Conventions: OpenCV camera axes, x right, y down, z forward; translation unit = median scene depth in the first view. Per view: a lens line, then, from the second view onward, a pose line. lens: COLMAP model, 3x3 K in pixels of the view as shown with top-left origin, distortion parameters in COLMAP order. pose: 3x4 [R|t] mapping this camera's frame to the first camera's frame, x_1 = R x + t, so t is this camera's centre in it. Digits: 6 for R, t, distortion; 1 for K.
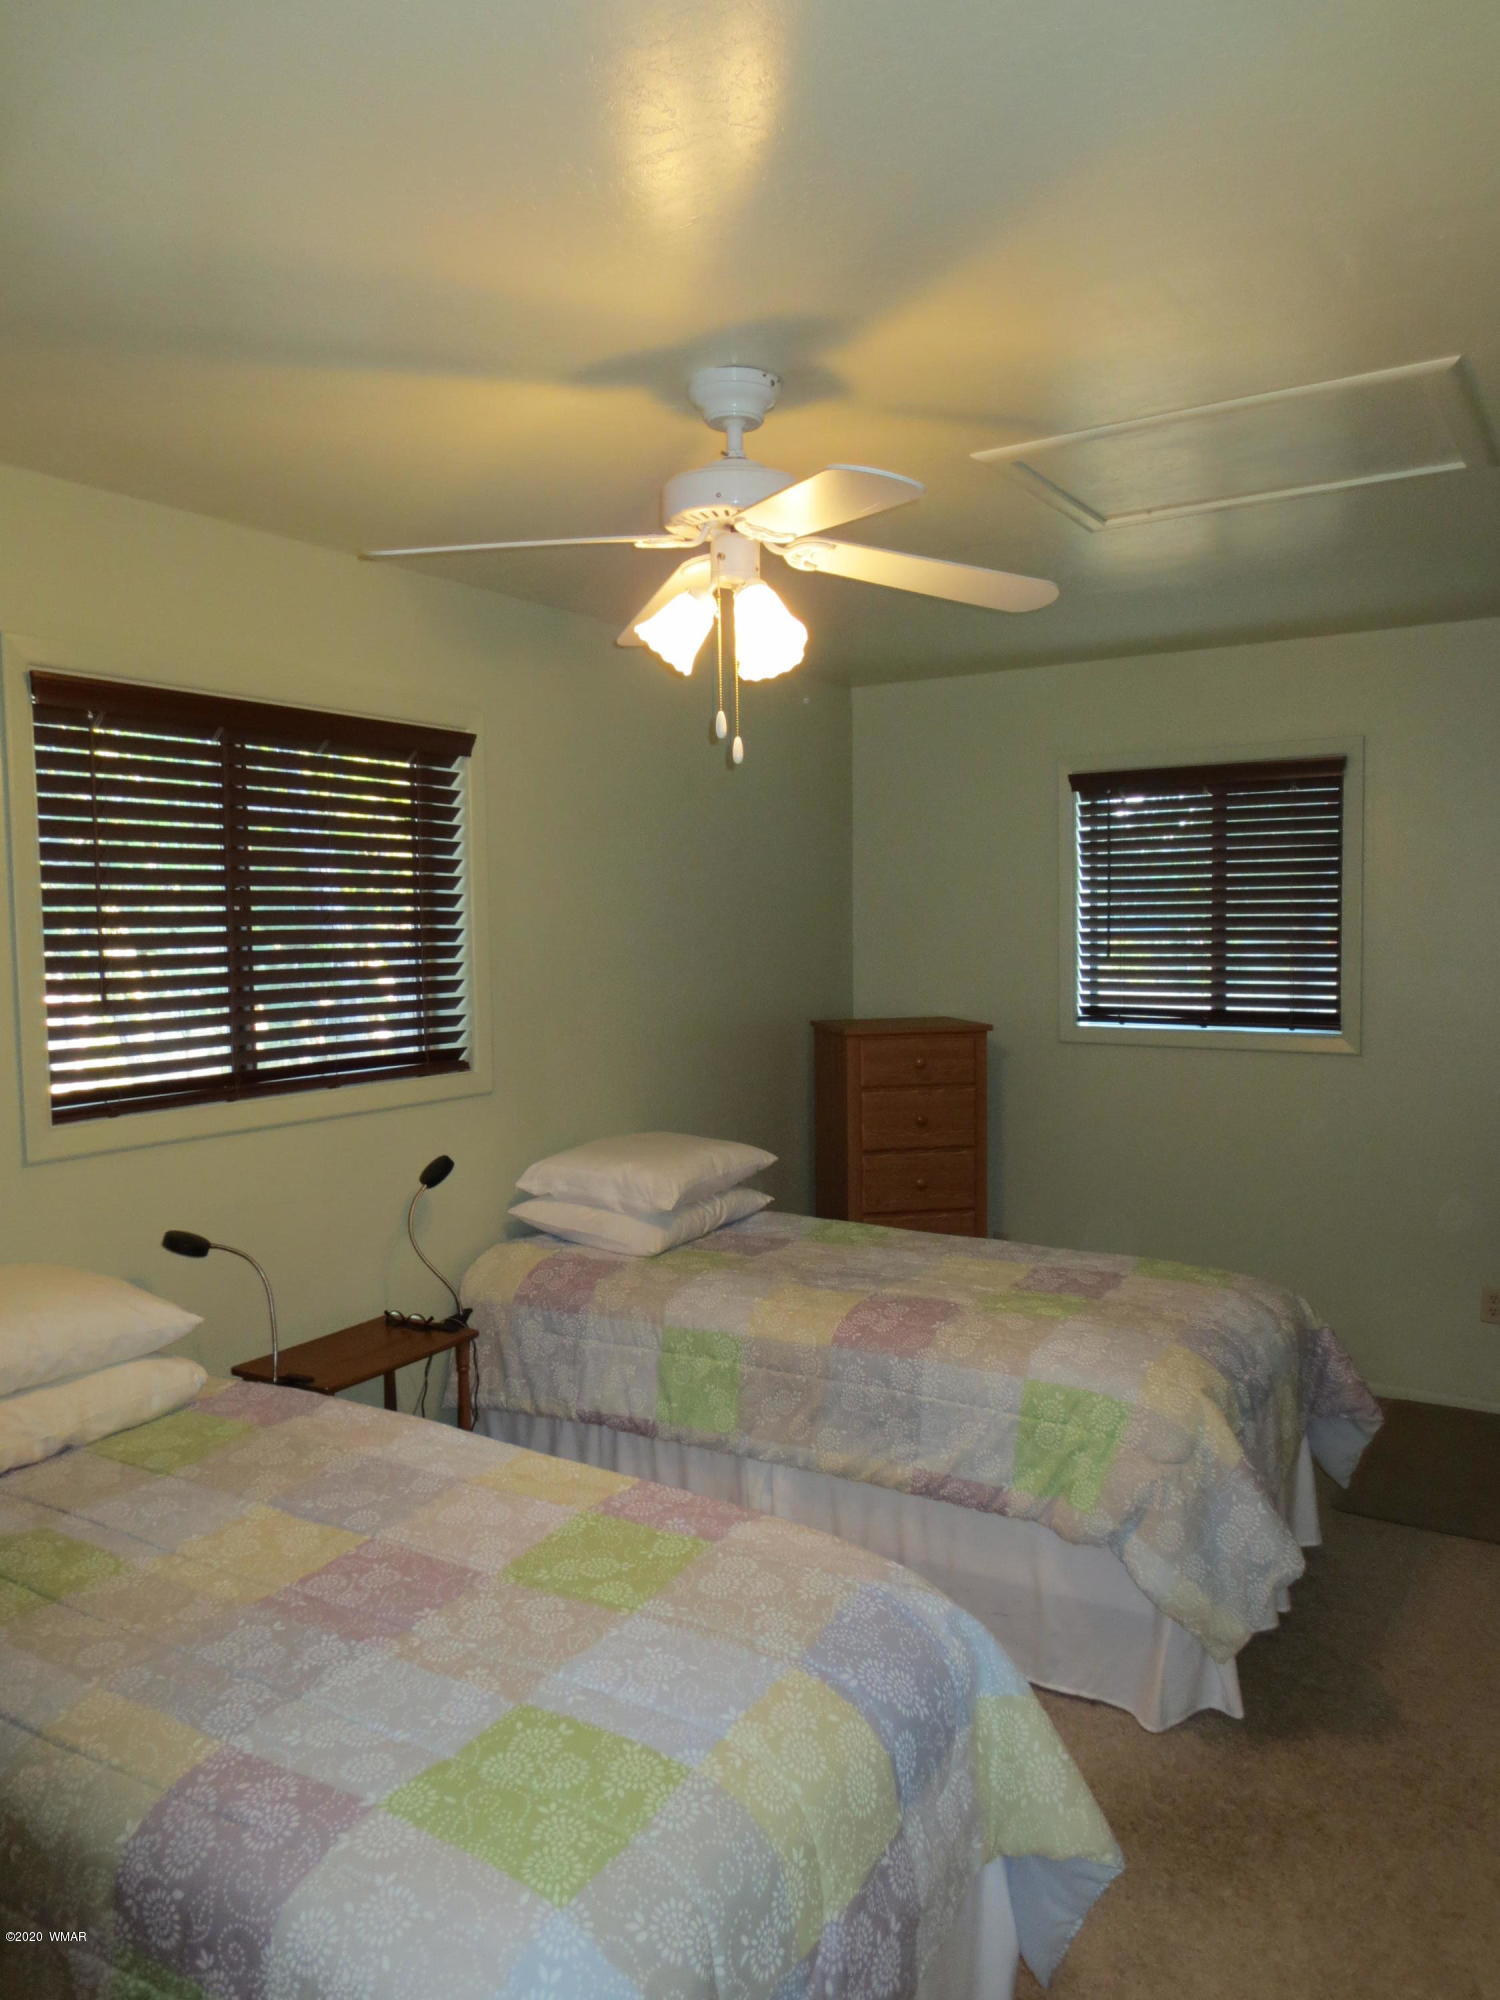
lens RADIAL K [[1437.4, 0, 750.0], [0, 1437.4, 1000.0], [0, 0, 1]] dist [-0.013730, 0.014653]
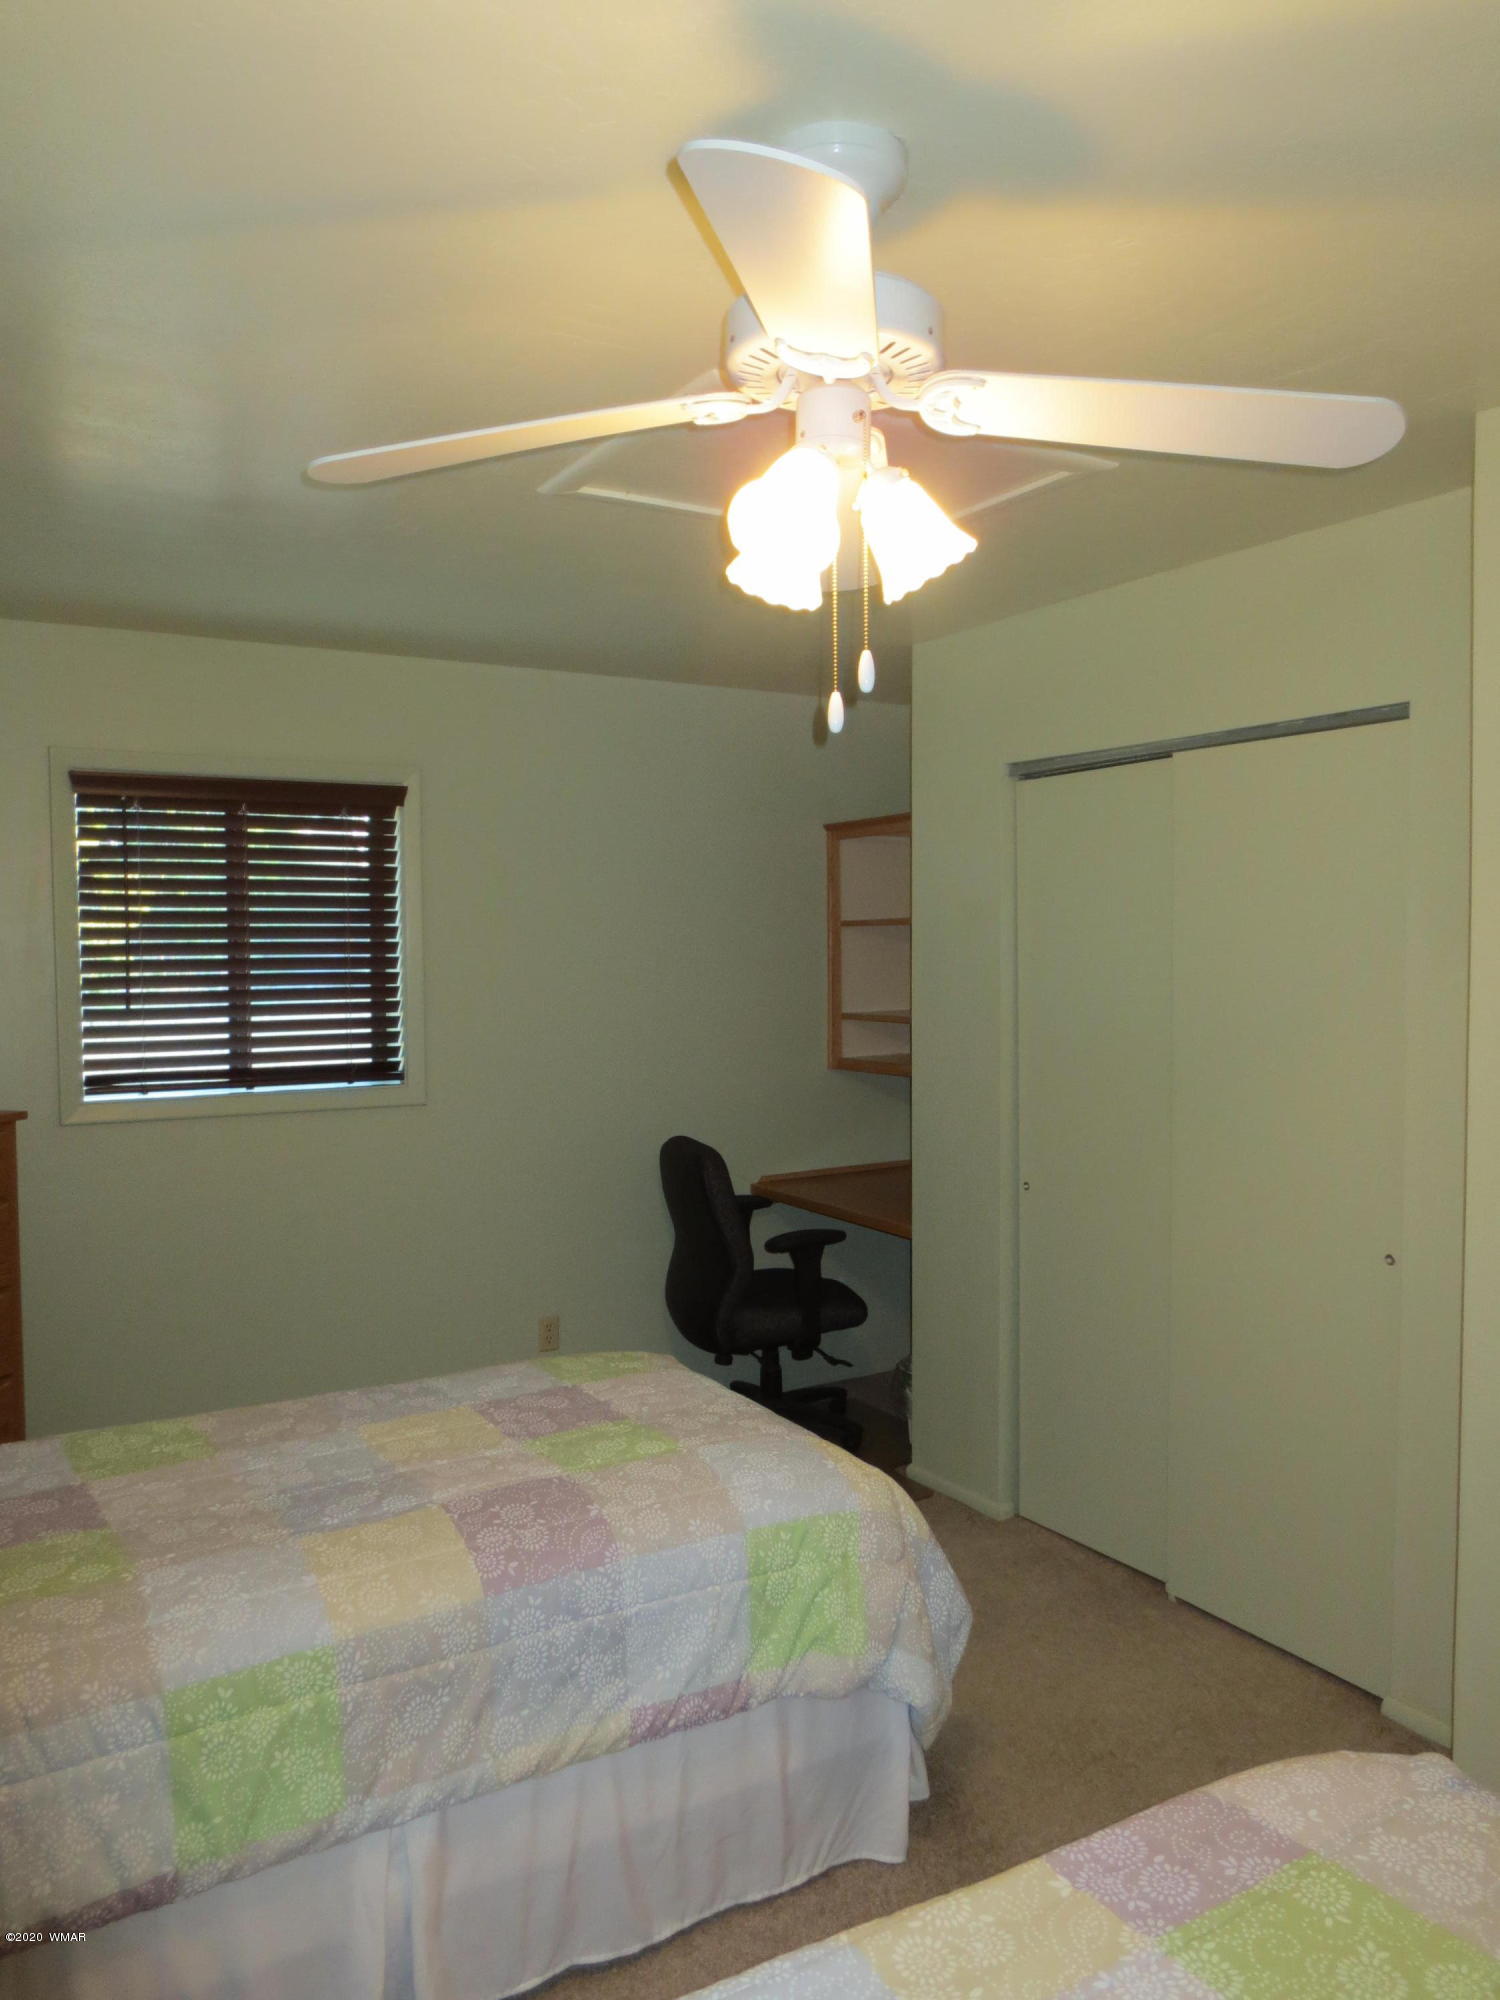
lens RADIAL K [[1437.4, 0, 750.0], [0, 1437.4, 1000.0], [0, 0, 1]] dist [-0.013730, 0.014653]
pose [[0.456140, -0.031568, 0.889348, -0.472885], [0.053183, 0.998551, 0.008167, -0.038919], [-0.888317, 0.043573, 0.457158, 0.559361]]
